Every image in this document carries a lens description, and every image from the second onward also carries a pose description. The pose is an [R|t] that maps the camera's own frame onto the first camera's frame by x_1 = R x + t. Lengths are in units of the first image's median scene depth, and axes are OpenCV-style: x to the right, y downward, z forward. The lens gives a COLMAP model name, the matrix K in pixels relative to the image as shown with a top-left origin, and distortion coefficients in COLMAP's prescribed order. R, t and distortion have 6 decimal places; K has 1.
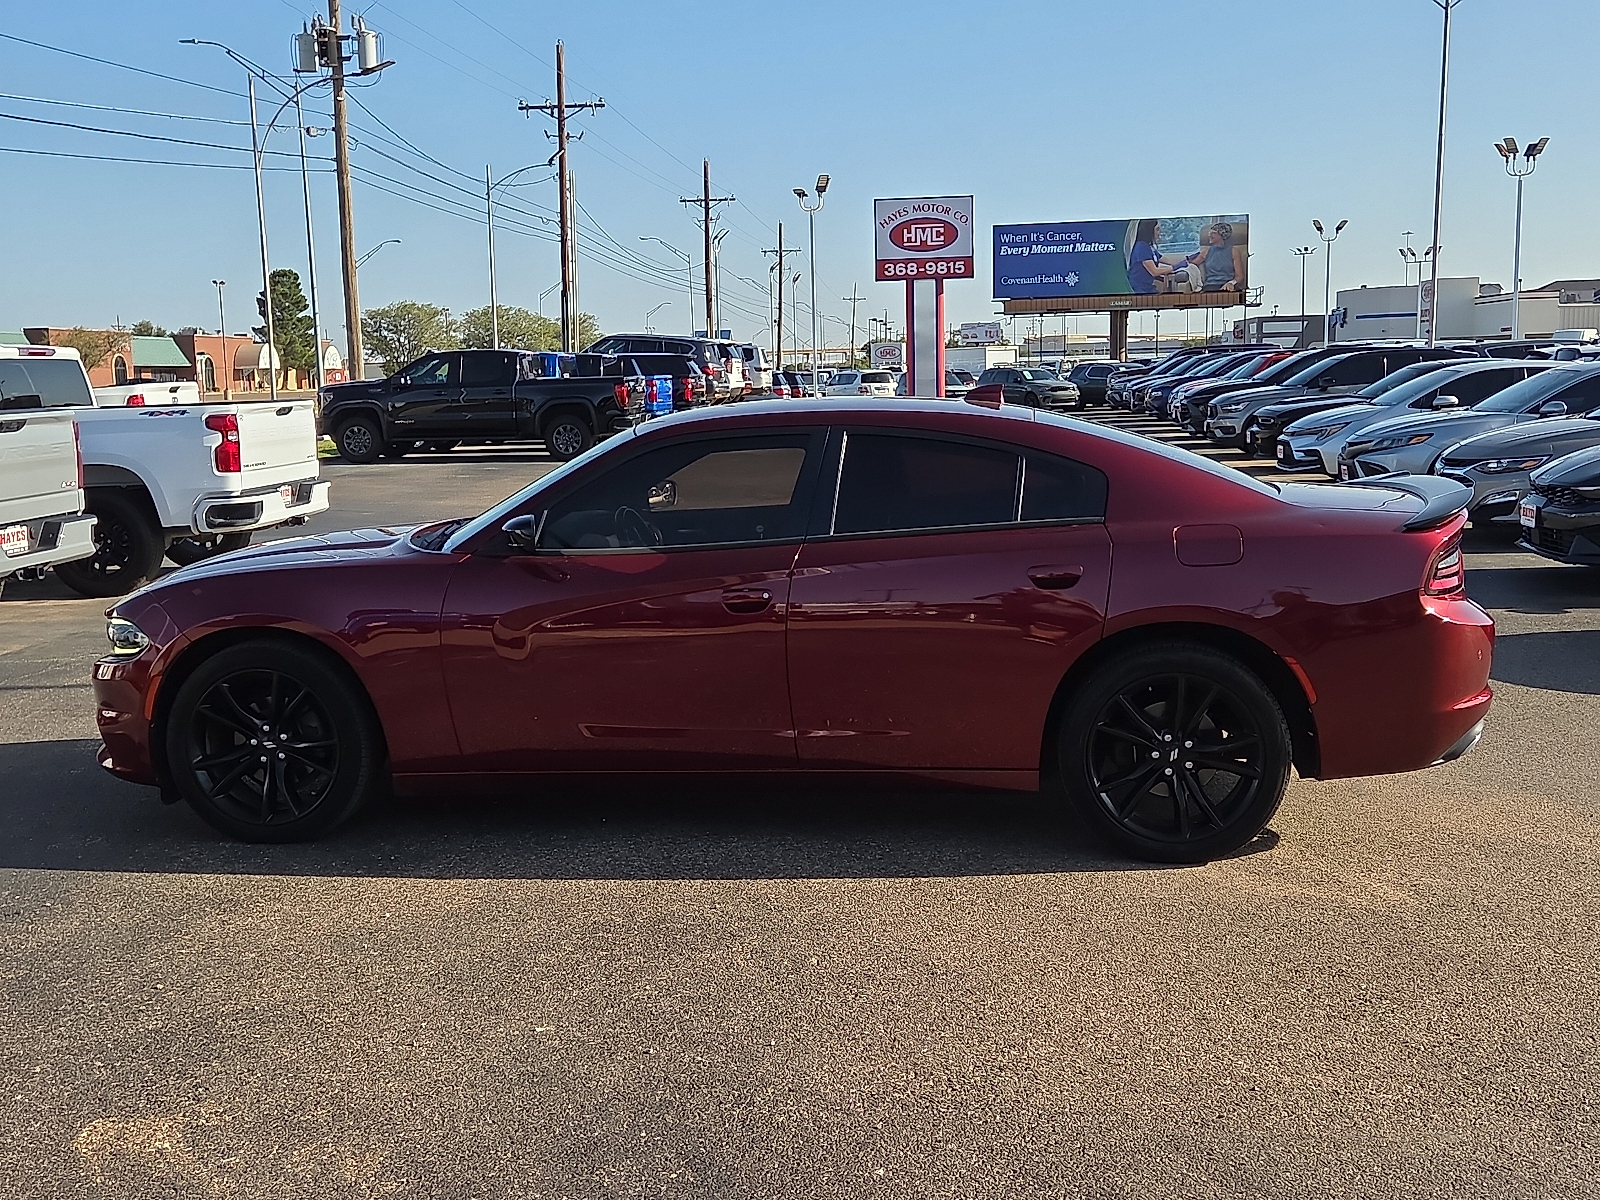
lens RADIAL K [[1659.6, 0, 801.1], [0, 1659.6, 604.8], [0, 0, 1]] dist [0.077905, 0.000000]
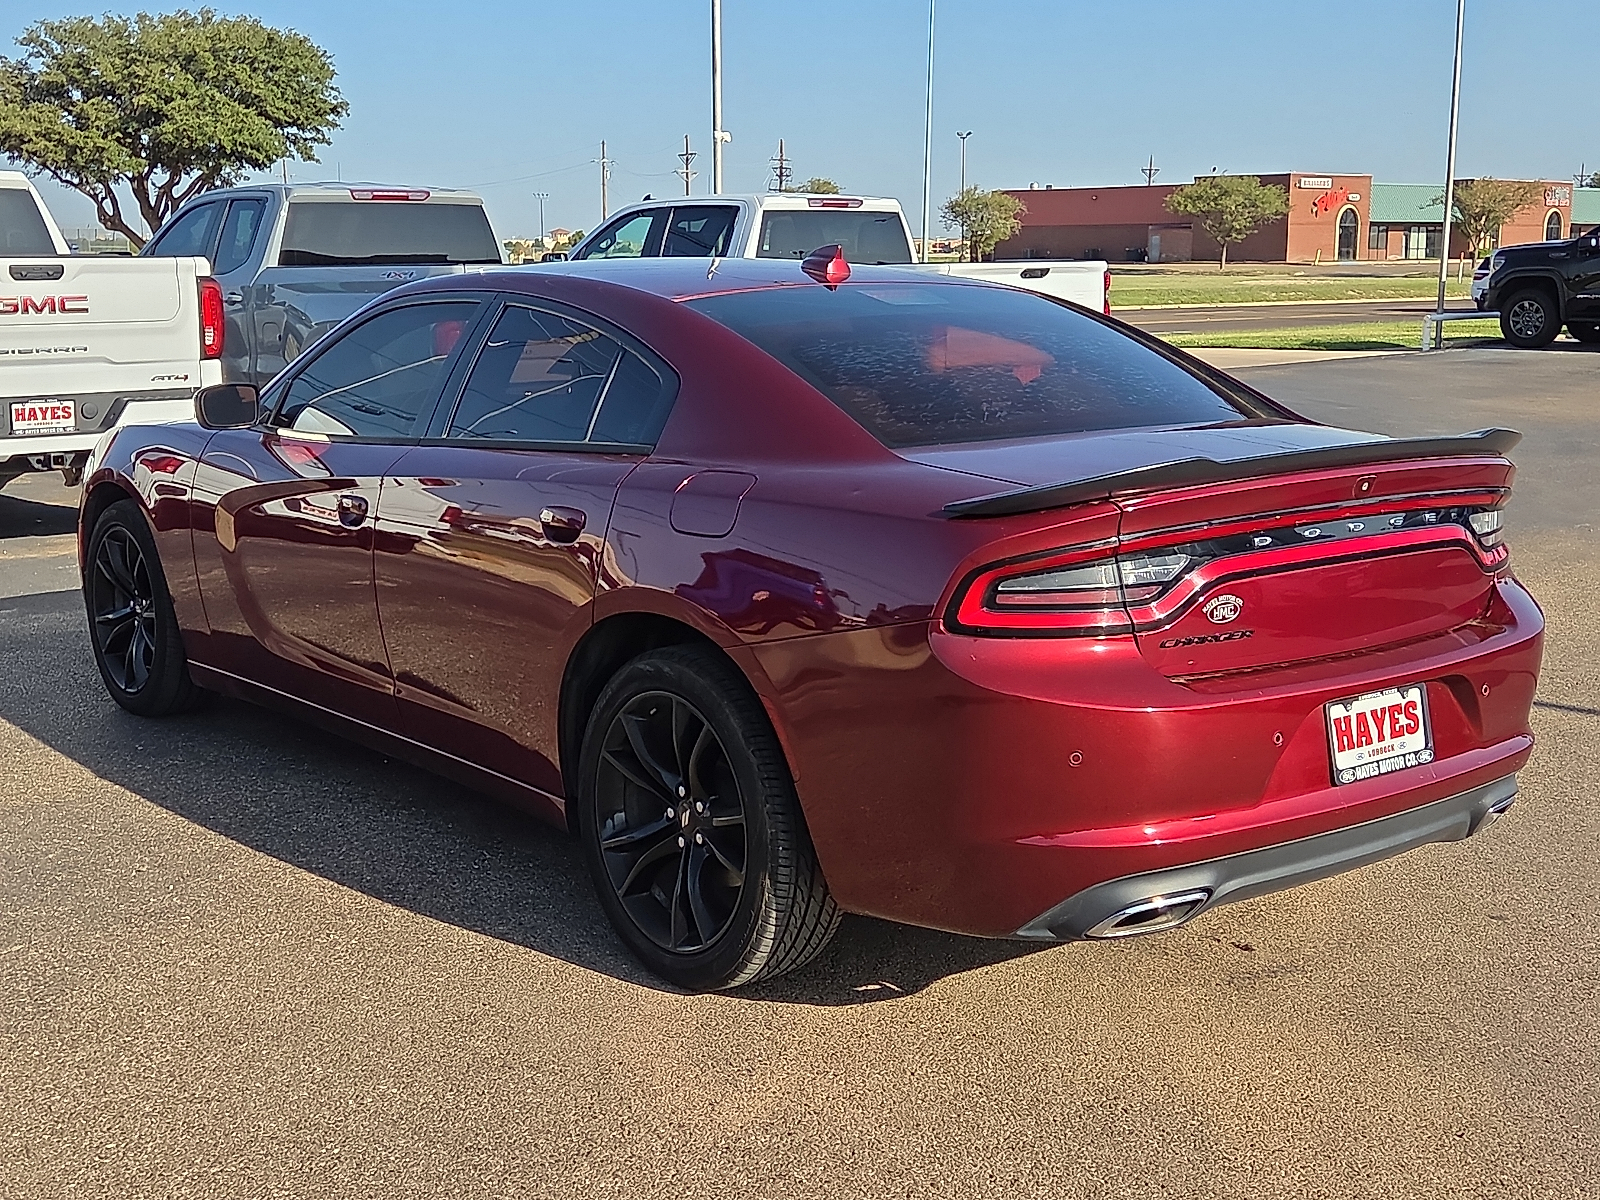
lens RADIAL K [[1979.0, 0, 799.9], [0, 1979.0, 596.3], [0, 0, 1]] dist [0.078090, 0.000000]
pose [[0.728268, 0.142510, -0.670311, 0.734727], [-0.114142, 0.989700, 0.086403, -0.065789], [0.675720, 0.013586, 0.737033, 0.438820]]
